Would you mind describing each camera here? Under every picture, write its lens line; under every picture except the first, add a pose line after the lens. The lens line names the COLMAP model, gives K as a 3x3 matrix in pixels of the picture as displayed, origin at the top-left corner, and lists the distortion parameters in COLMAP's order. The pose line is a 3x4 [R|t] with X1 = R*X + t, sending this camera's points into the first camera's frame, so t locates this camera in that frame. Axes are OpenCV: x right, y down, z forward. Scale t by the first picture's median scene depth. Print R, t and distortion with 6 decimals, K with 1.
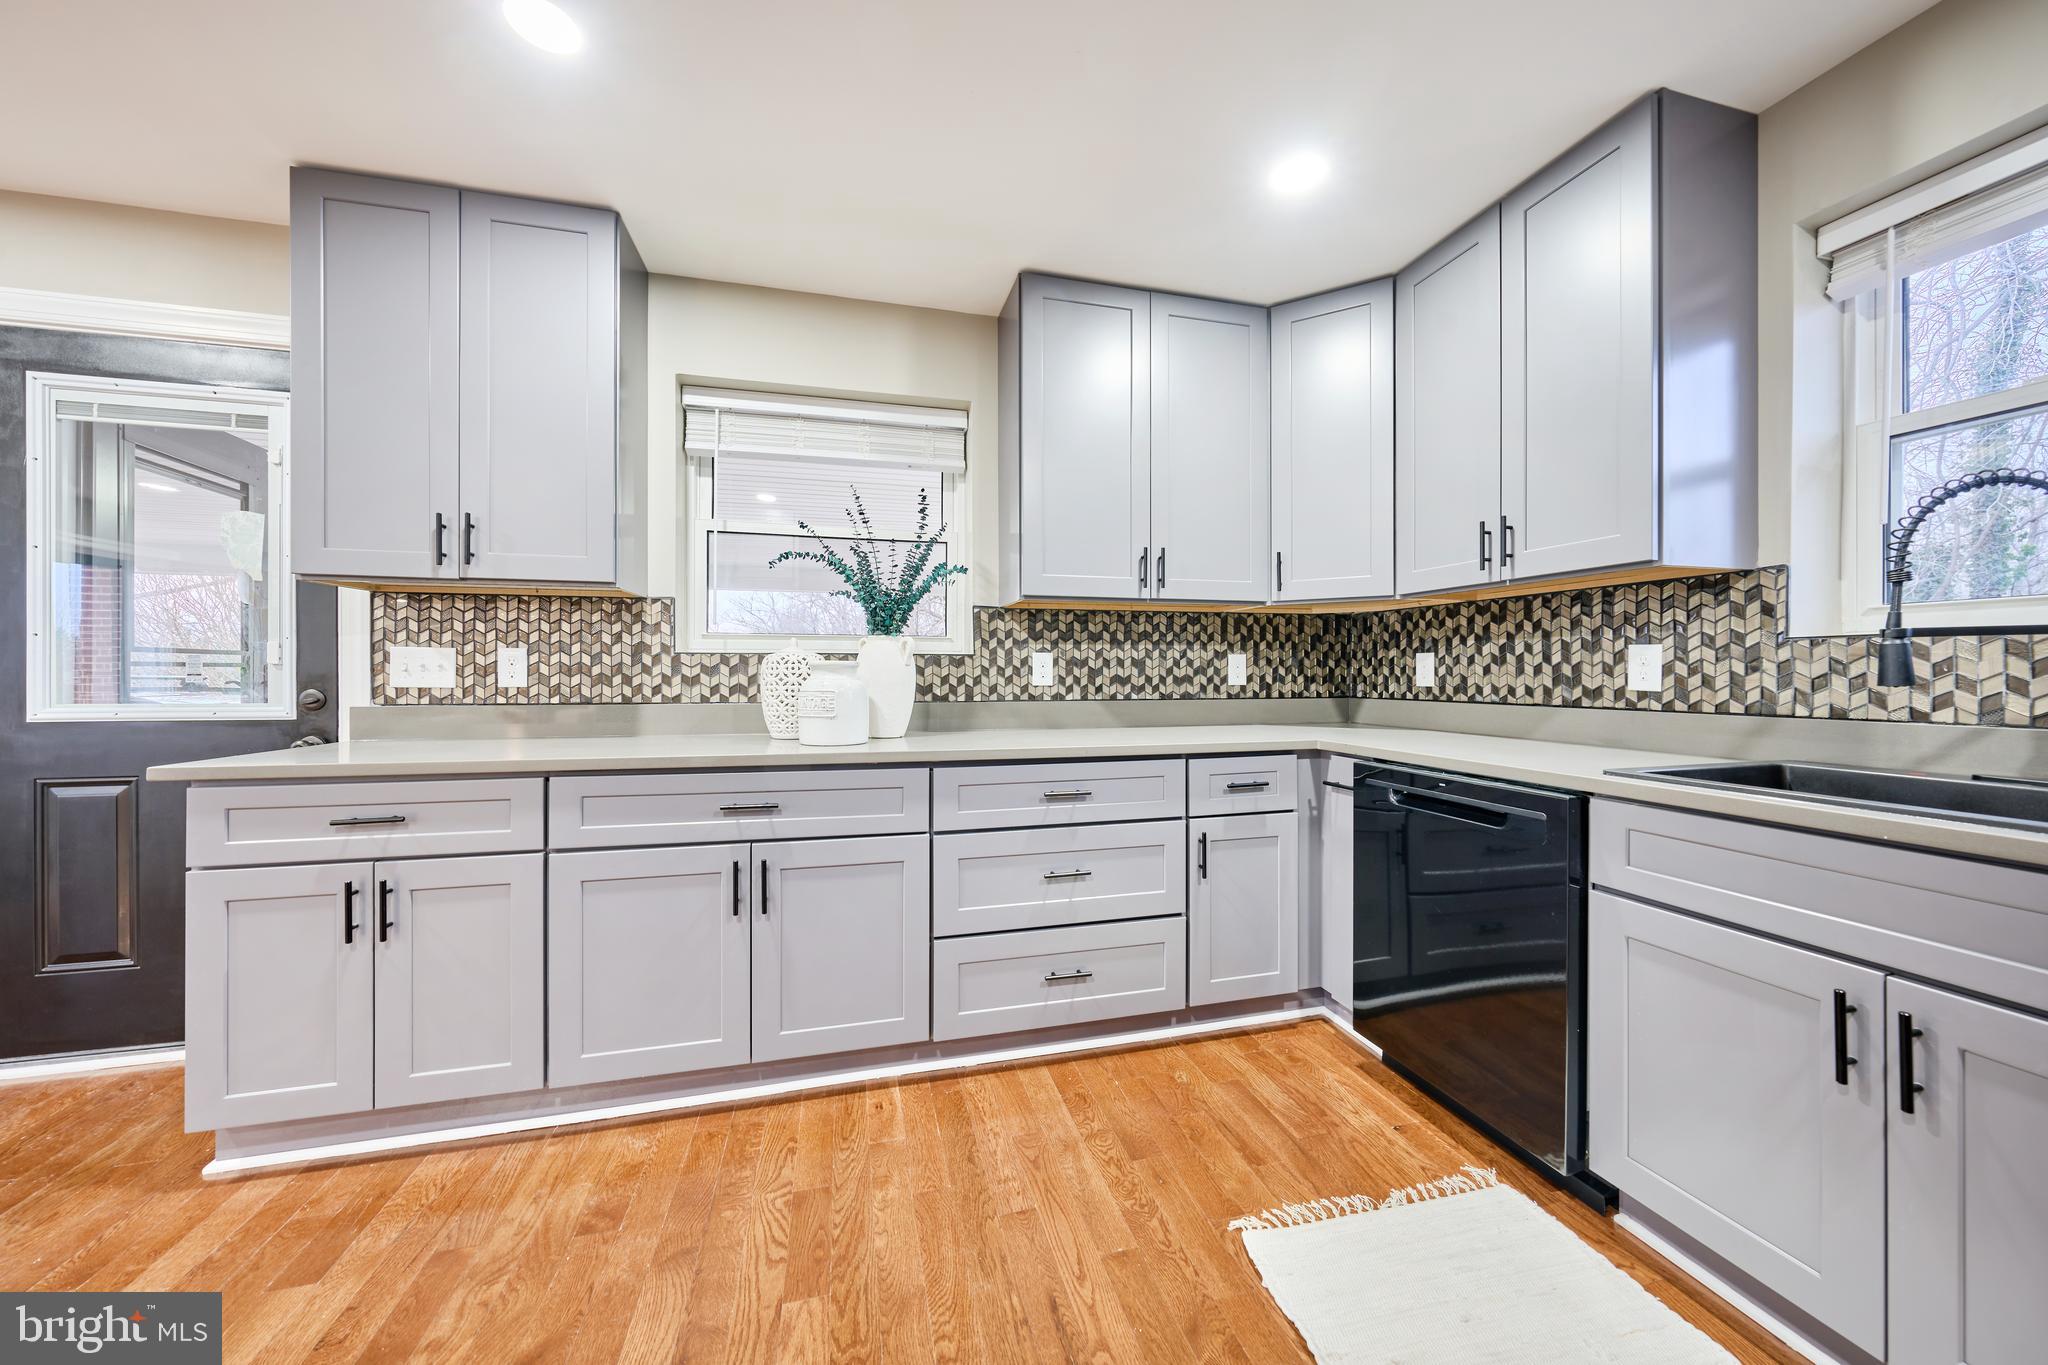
lens RADIAL K [[703.9, 0, 1024.5], [0, 703.9, 674.3], [0, 0, 1]] dist [-0.001729, 0.000192]
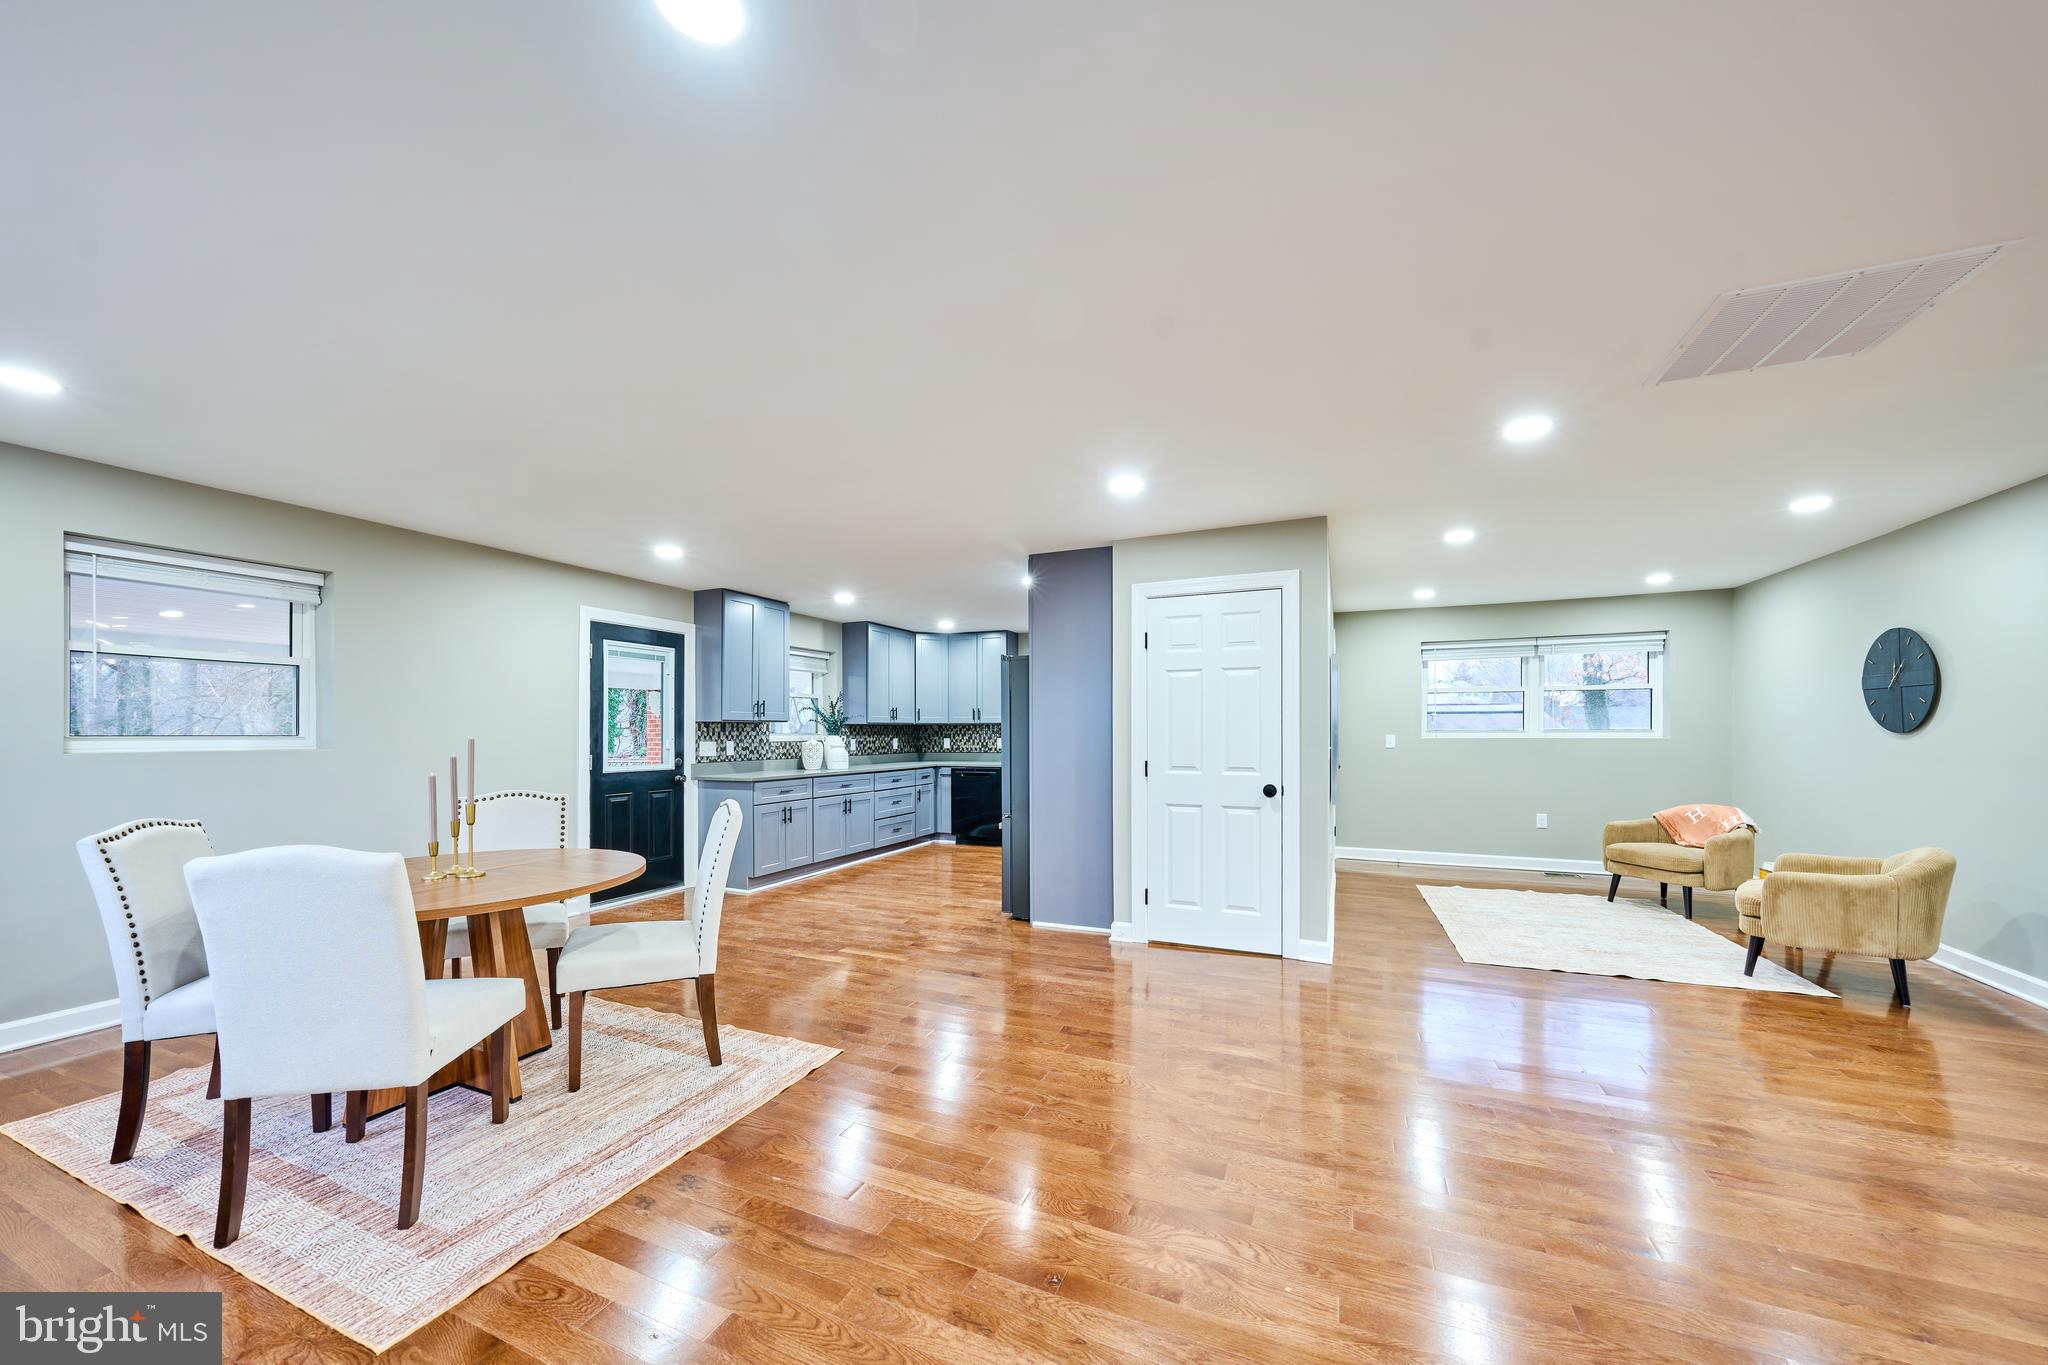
lens RADIAL K [[730.9, 0, 1023.9], [0, 730.9, 733.2], [0, 0, 1]] dist [-0.001242, 0.000448]
pose [[0.617728, -0.004118, 0.786381, -2.255105], [0.003753, 0.999990, 0.002289, -0.070602], [-0.786383, 0.001537, 0.617738, -1.674605]]
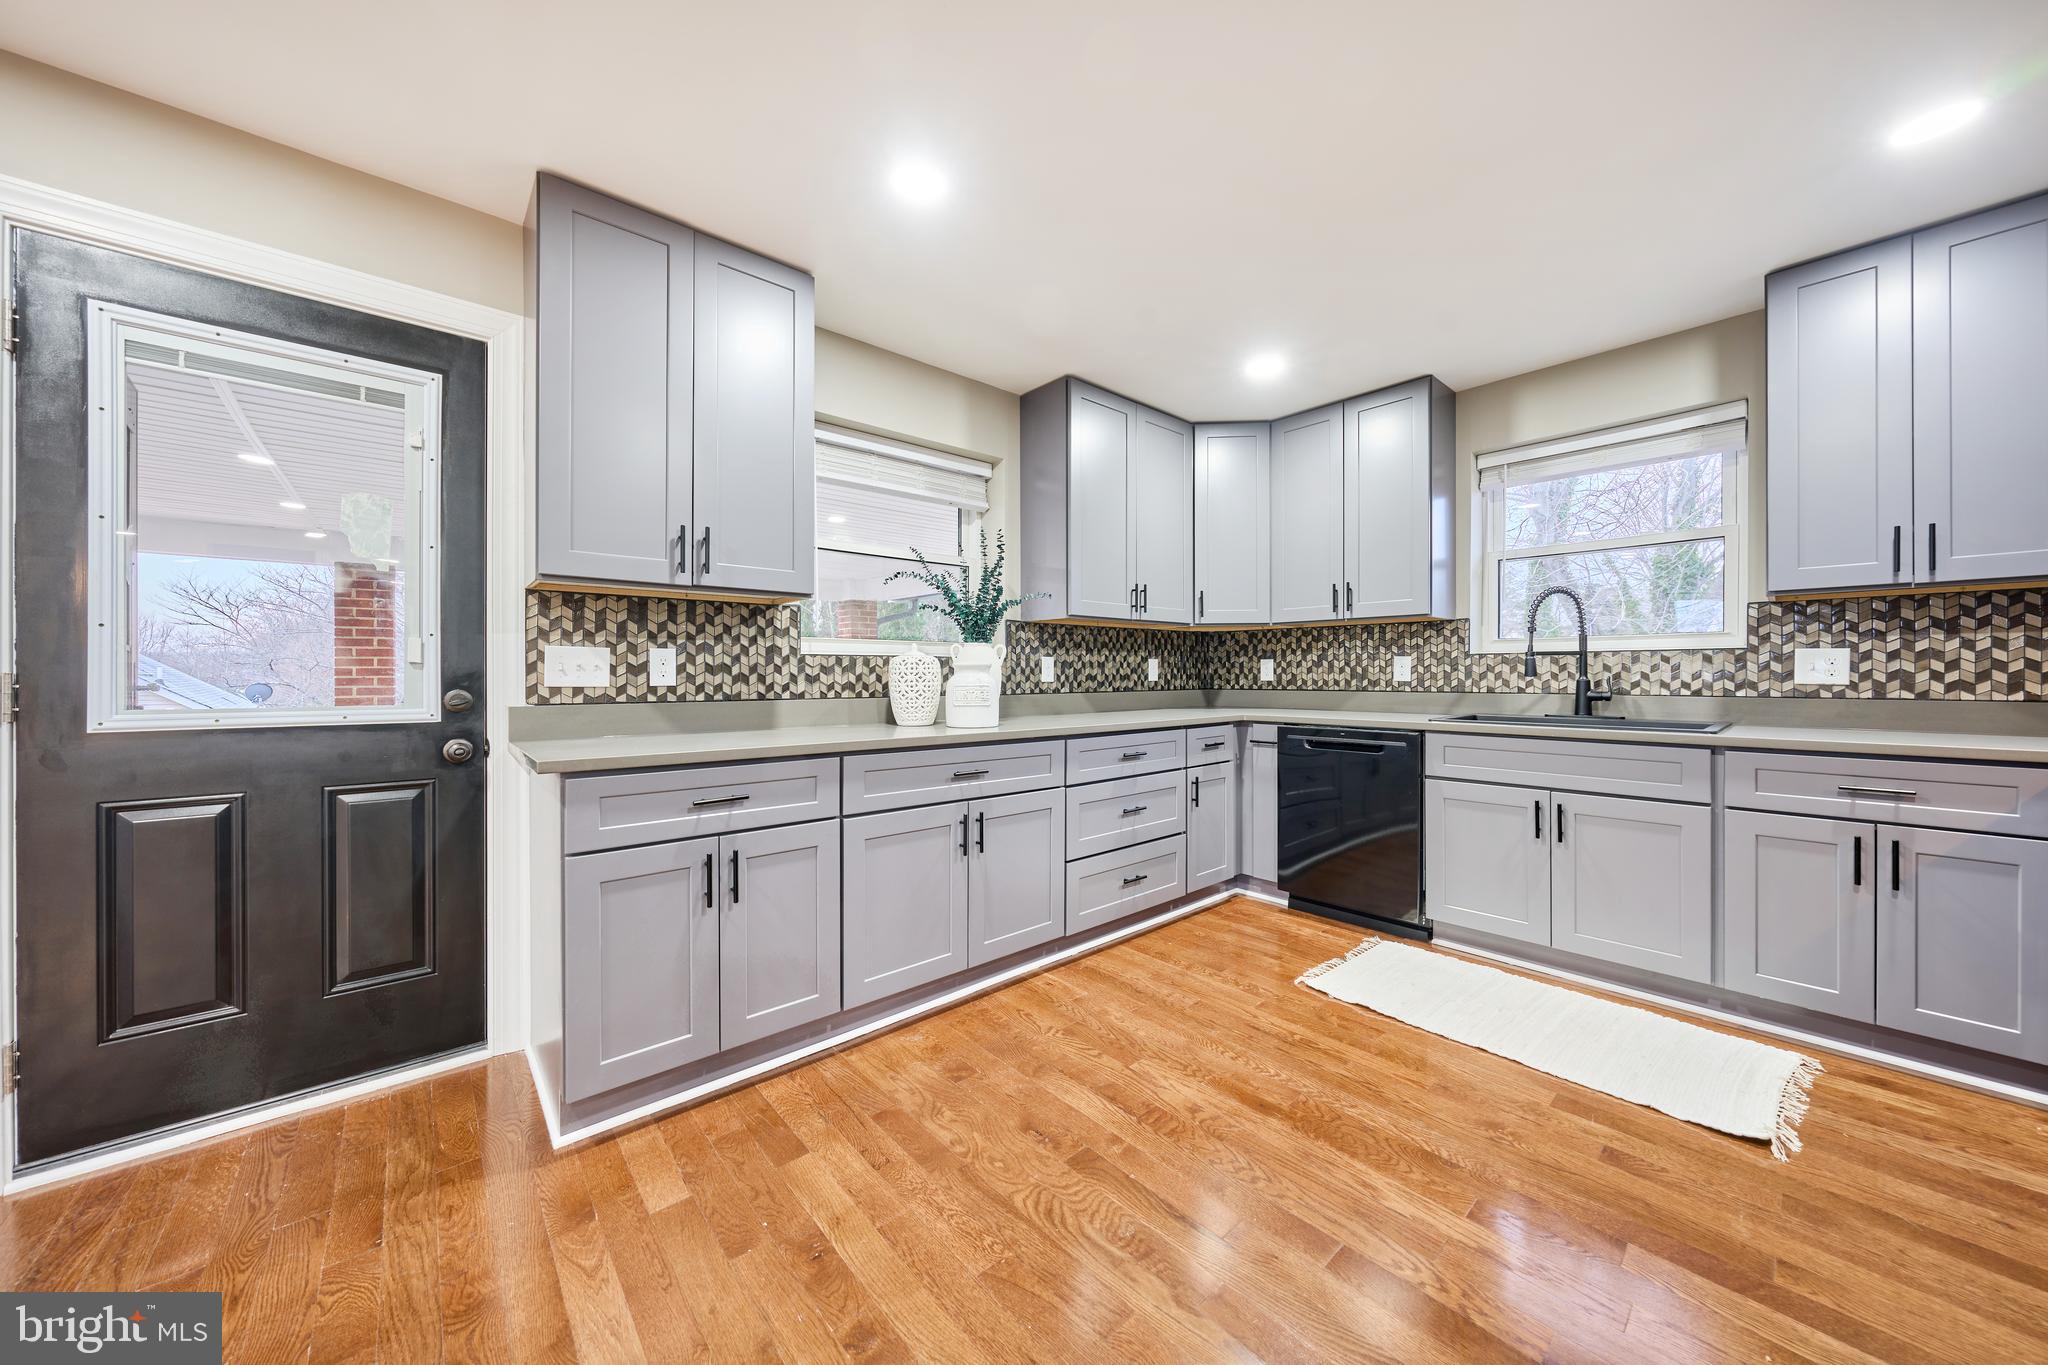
lens RADIAL K [[703.9, 0, 1024.5], [0, 703.9, 674.3], [0, 0, 1]] dist [-0.001729, 0.000192]
pose [[0.893511, -0.002034, 0.449037, -0.710148], [0.002943, 0.999995, -0.001325, 0.004043], [-0.449032, 0.002506, 0.893512, -0.179333]]
